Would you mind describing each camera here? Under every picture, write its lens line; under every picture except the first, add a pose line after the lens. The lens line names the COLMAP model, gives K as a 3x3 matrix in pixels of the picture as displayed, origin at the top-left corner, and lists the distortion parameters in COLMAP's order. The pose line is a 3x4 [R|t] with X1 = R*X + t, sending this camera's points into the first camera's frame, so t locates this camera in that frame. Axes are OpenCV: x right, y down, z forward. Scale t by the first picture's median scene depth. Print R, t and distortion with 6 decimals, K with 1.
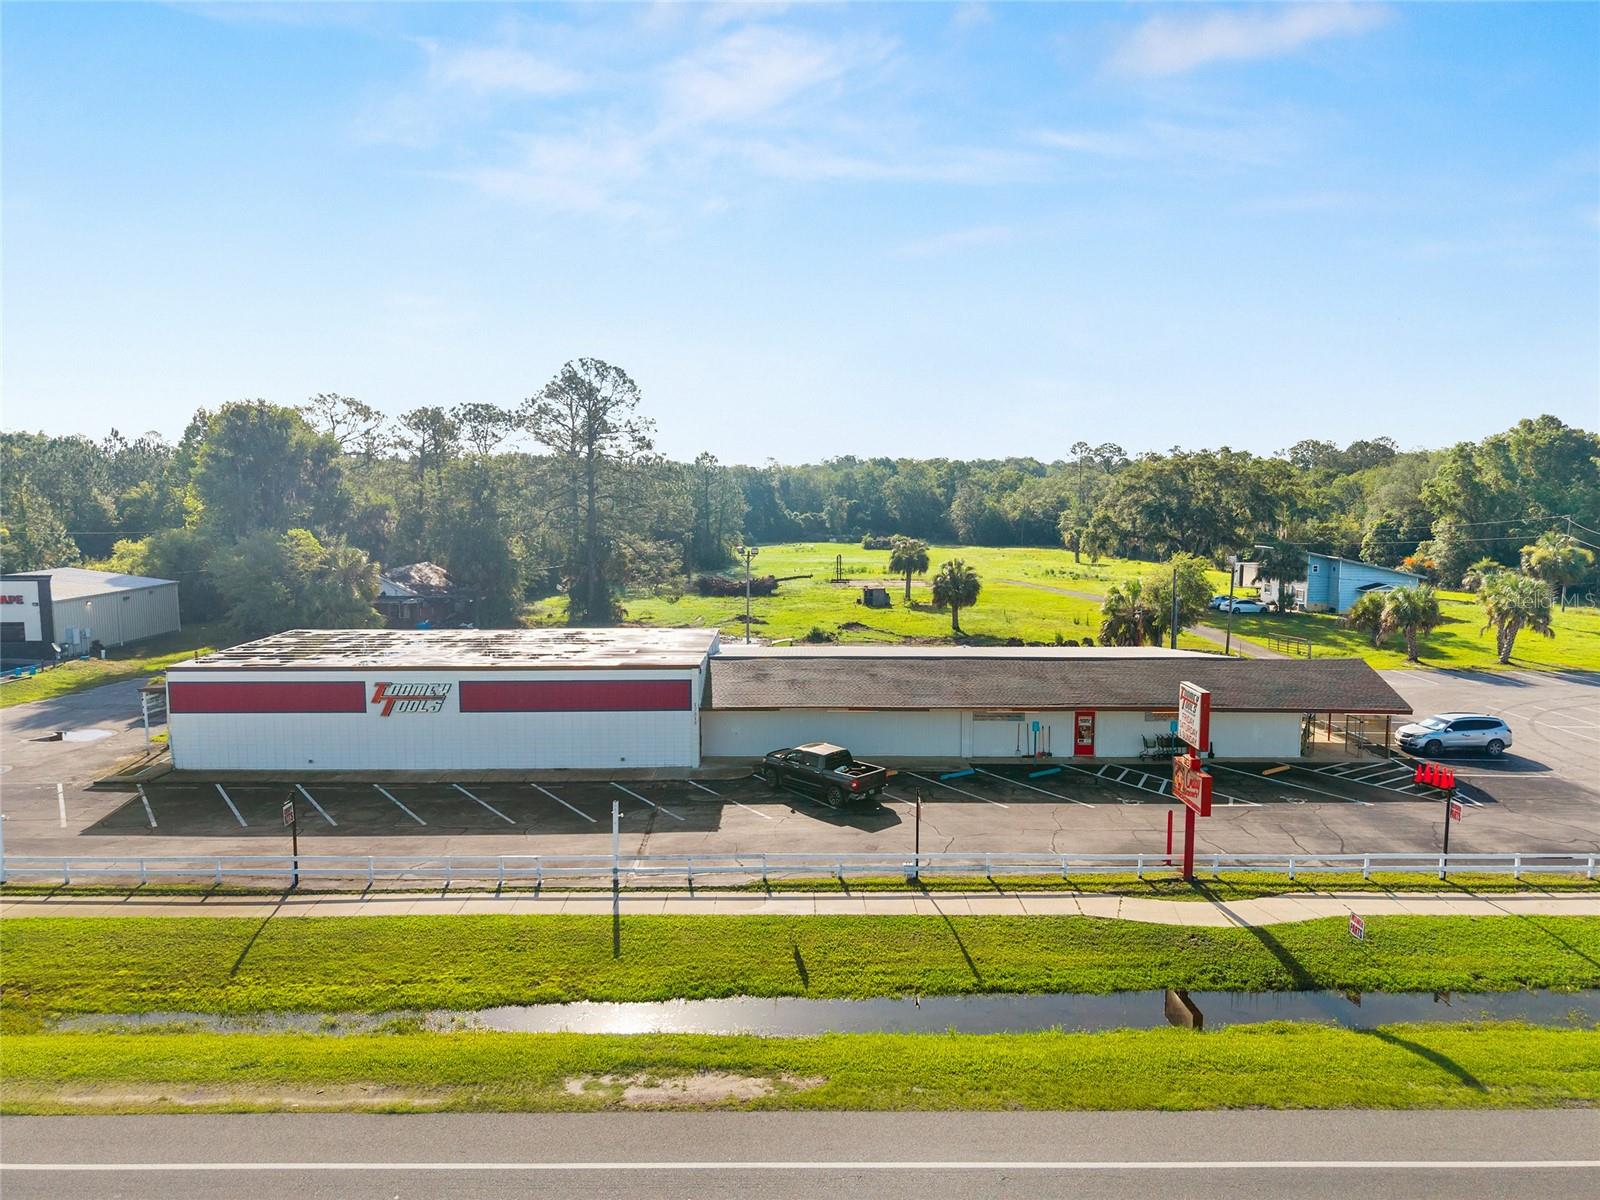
lens RADIAL K [[1063.3, 0, 801.6], [0, 1063.3, 614.9], [0, 0, 1]] dist [0.016136, -0.015084]
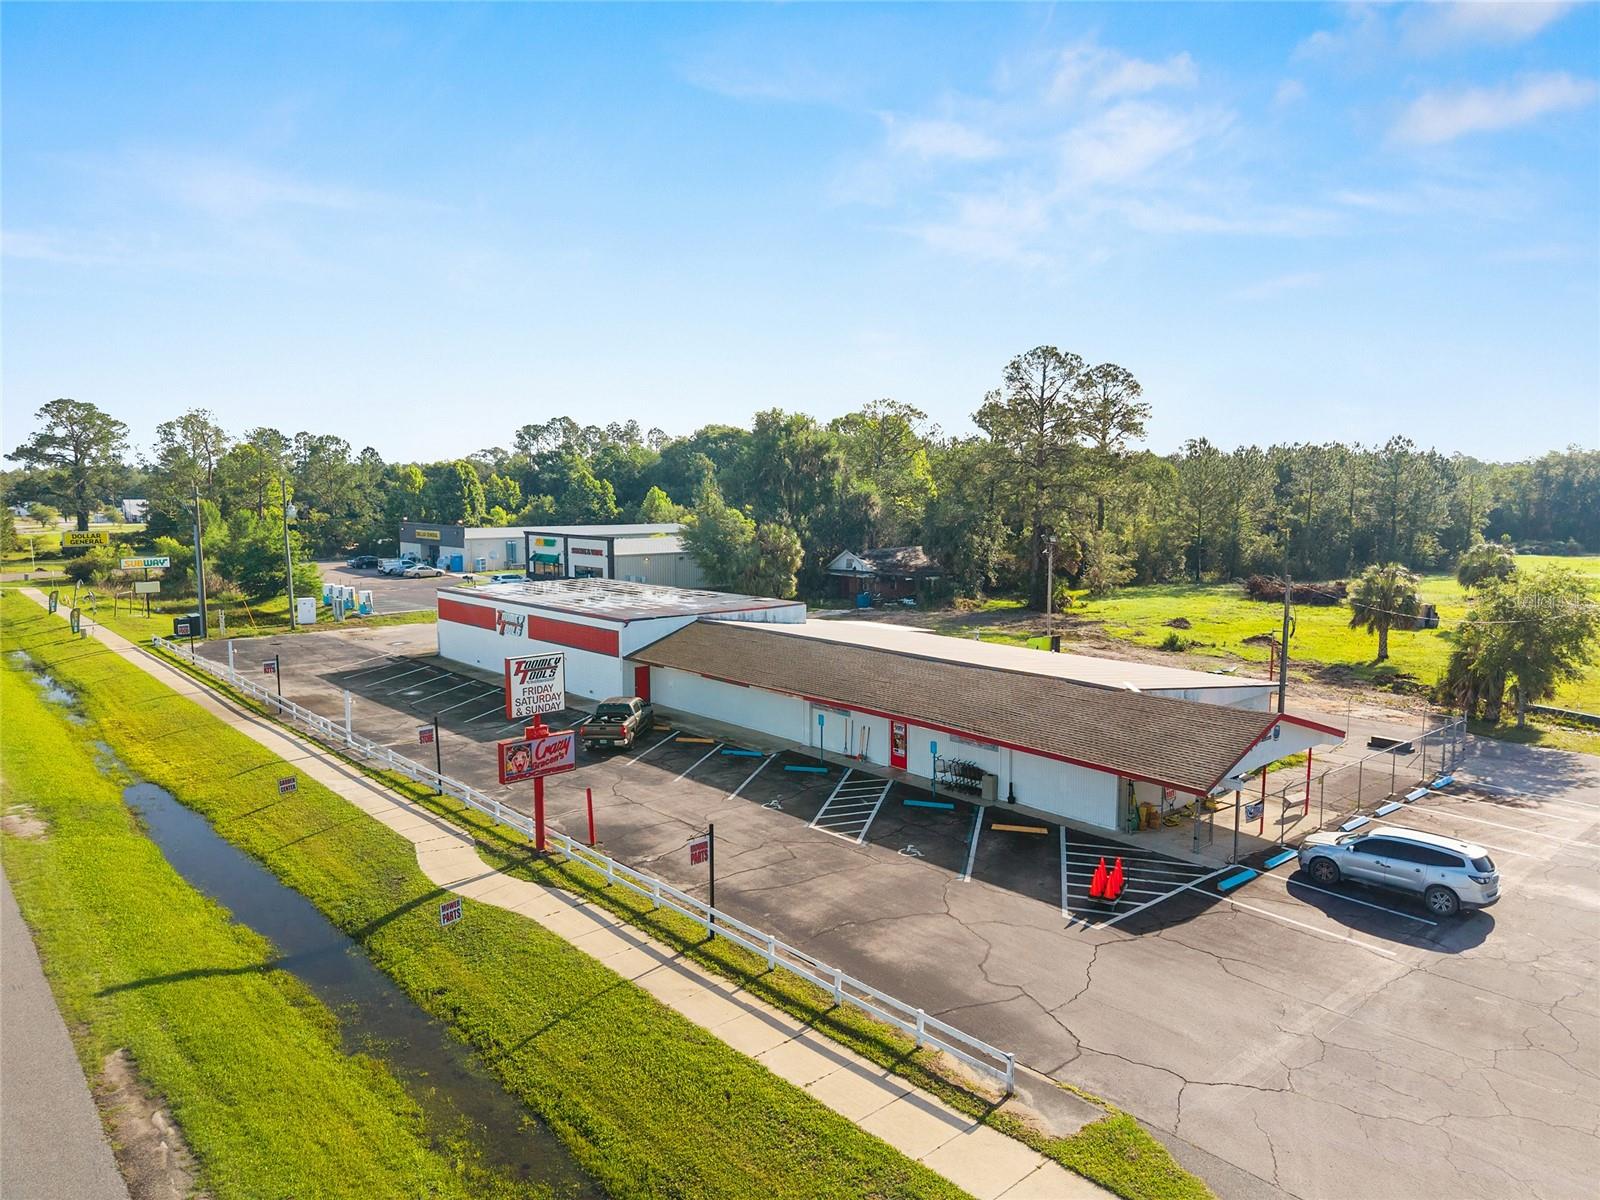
lens RADIAL K [[1063.3, 0, 809.5], [0, 1063.3, 593.0], [0, 0, 1]] dist [0.016136, -0.015084]
pose [[0.660063, 0.074318, -0.747525, 1.093360], [-0.088528, 0.995856, 0.020837, -0.028849], [0.745976, 0.052423, 0.663907, 0.458745]]
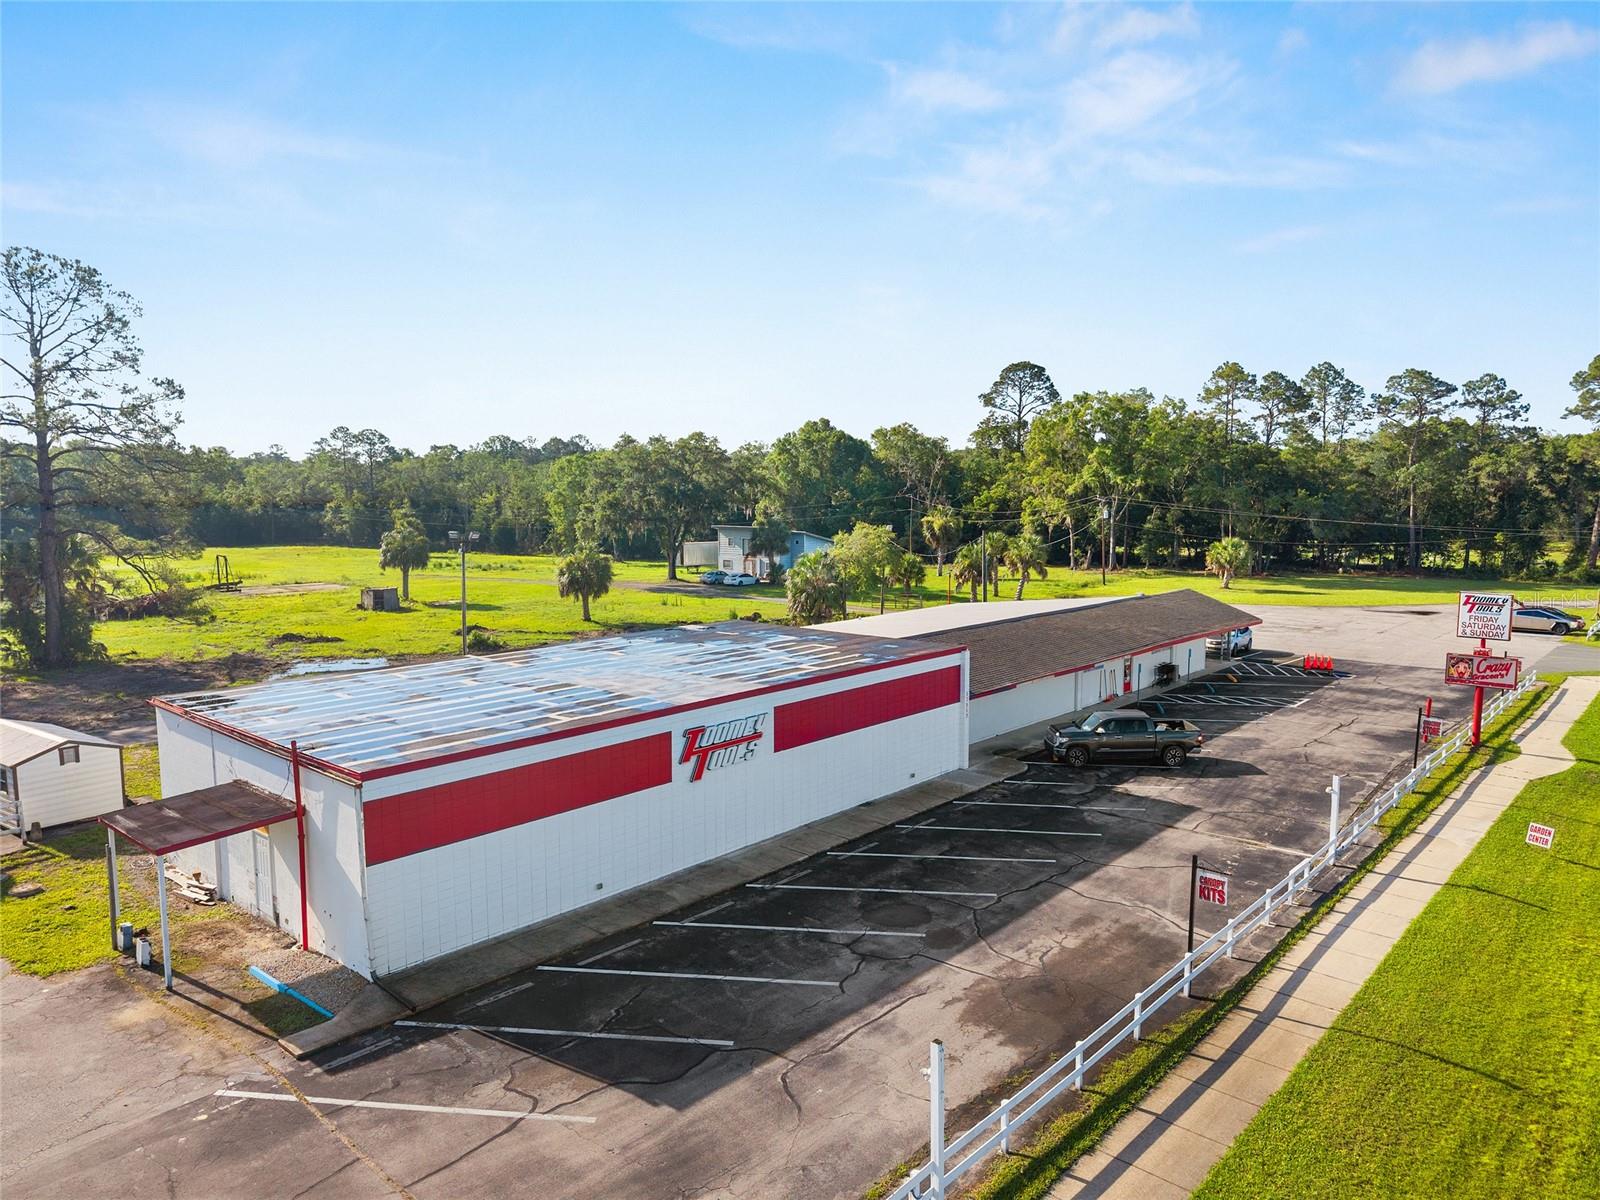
lens RADIAL K [[1063.3, 0, 803.2], [0, 1063.3, 607.2], [0, 0, 1]] dist [0.016136, -0.015084]
pose [[0.672135, -0.084052, 0.735643, -0.974945], [0.088953, 0.995506, 0.032470, -0.027106], [-0.735066, 0.043614, 0.676591, 0.632941]]
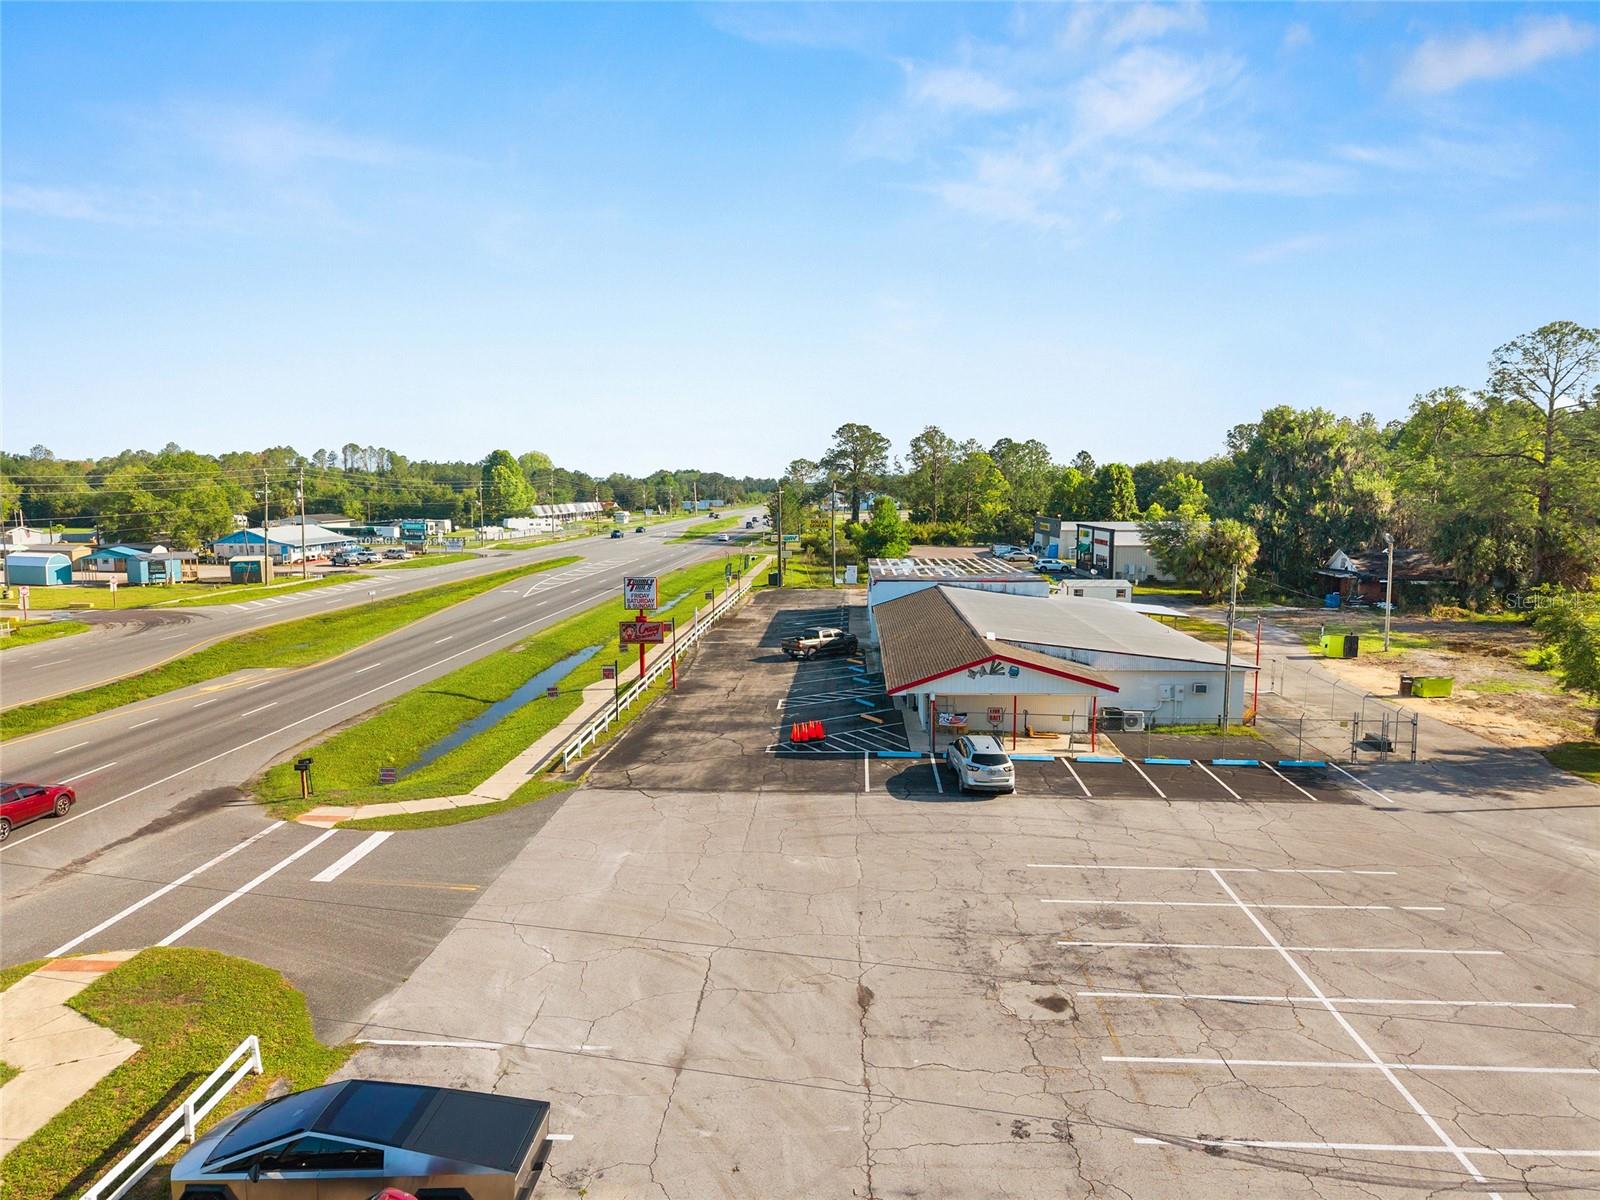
lens RADIAL K [[1063.3, 0, 799.7], [0, 1063.3, 607.9], [0, 0, 1]] dist [0.016136, -0.015084]
pose [[-0.060292, 0.111525, -0.991931, 1.850614], [-0.114387, 0.986420, 0.117859, -0.107120], [0.991605, 0.120570, -0.046716, 1.166903]]
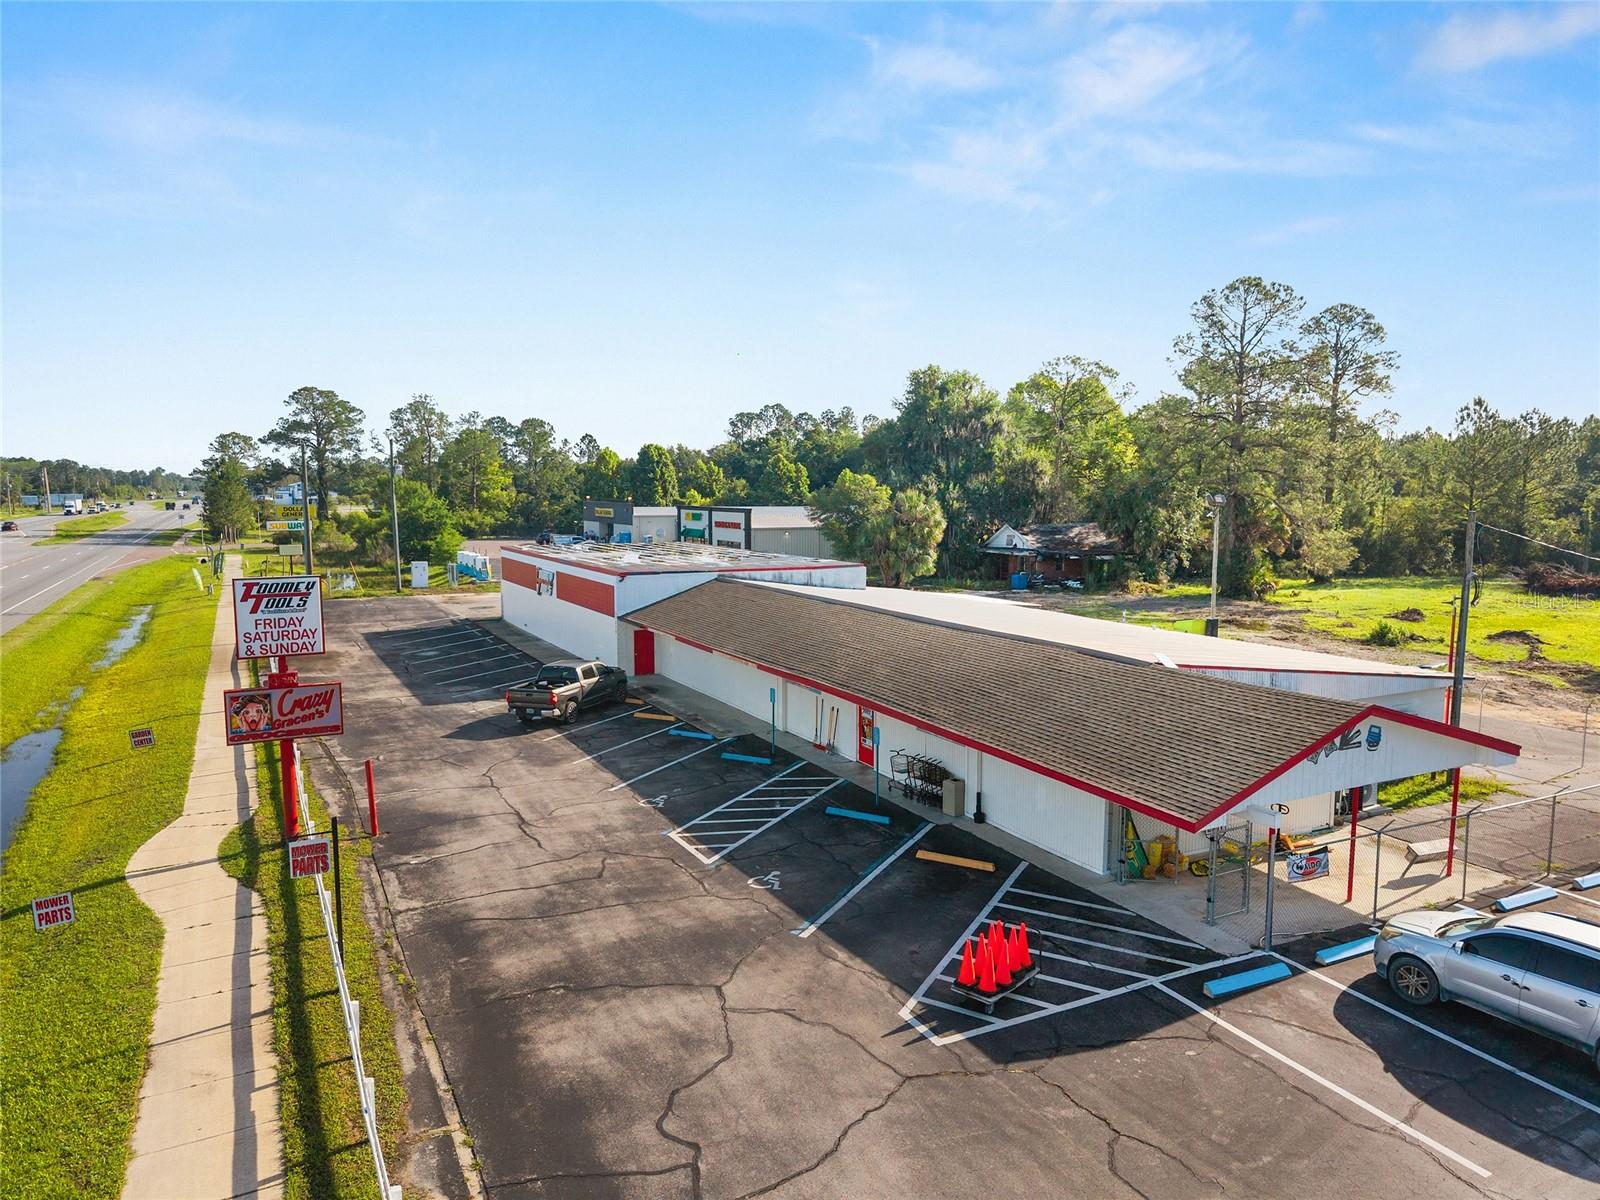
lens RADIAL K [[1063.3, 0, 812.1], [0, 1063.3, 600.9], [0, 0, 1]] dist [0.016136, -0.015084]
pose [[0.464531, 0.094166, -0.880536, 1.030131], [-0.105752, 0.993114, 0.050415, 0.005793], [0.879219, 0.069699, 0.471291, 0.842068]]
